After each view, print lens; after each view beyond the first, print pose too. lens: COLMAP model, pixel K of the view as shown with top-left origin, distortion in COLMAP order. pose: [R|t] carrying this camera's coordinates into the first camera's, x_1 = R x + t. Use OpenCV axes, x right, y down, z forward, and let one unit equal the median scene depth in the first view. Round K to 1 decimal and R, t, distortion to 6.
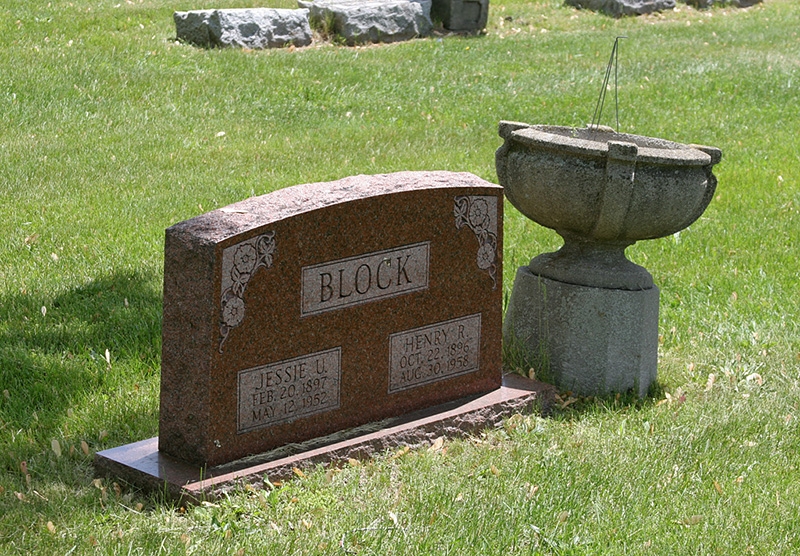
lens RADIAL K [[2353.5, 0, 418.9], [0, 2353.5, 317.3], [0, 0, 1]] dist [0.144451, 0.000000]
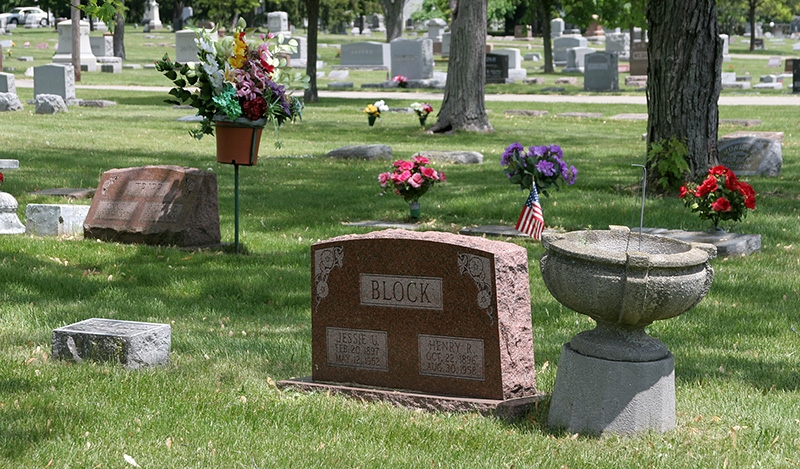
lens RADIAL K [[2458.6, 0, 399.1], [0, 2458.6, 237.8], [0, 0, 1]] dist [0.216771, 0.000000]
pose [[-0.000880, 0.041686, -0.999130, 1.556184], [-0.234137, 0.971350, 0.040733, -0.113699], [0.972203, 0.233969, 0.008906, 0.944629]]
